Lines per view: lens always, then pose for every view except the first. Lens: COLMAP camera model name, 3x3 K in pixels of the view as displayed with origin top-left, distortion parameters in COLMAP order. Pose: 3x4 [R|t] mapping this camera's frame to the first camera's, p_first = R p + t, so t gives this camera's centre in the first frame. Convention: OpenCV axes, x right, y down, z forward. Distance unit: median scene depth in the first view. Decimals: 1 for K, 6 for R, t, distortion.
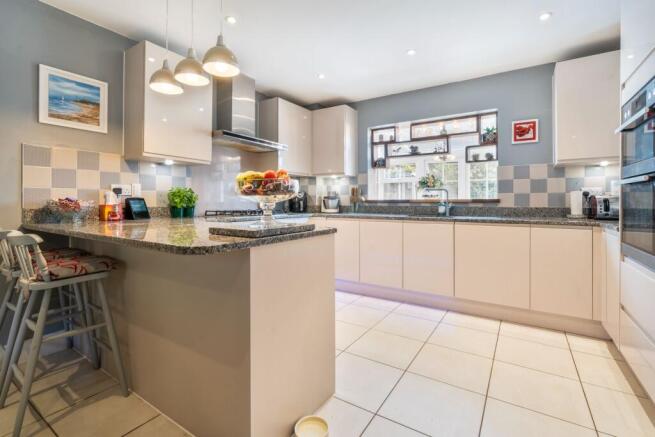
lens RADIAL K [[306.7, 0, 329.6], [0, 306.7, 205.5], [0, 0, 1]] dist [0.003247, 0.001319]
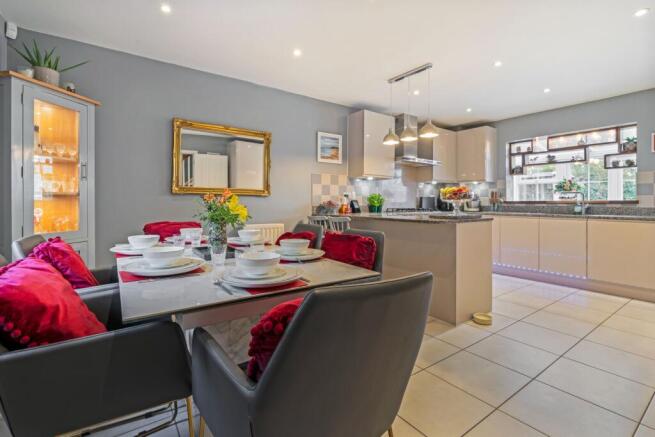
lens RADIAL K [[306.7, 0, 329.6], [0, 306.7, 205.5], [0, 0, 1]] dist [0.003247, 0.001319]
pose [[0.931426, 0.004392, -0.363904, -0.096903], [-0.005325, 0.999985, -0.001560, 0.005643], [0.363891, 0.003391, 0.931435, -0.453312]]
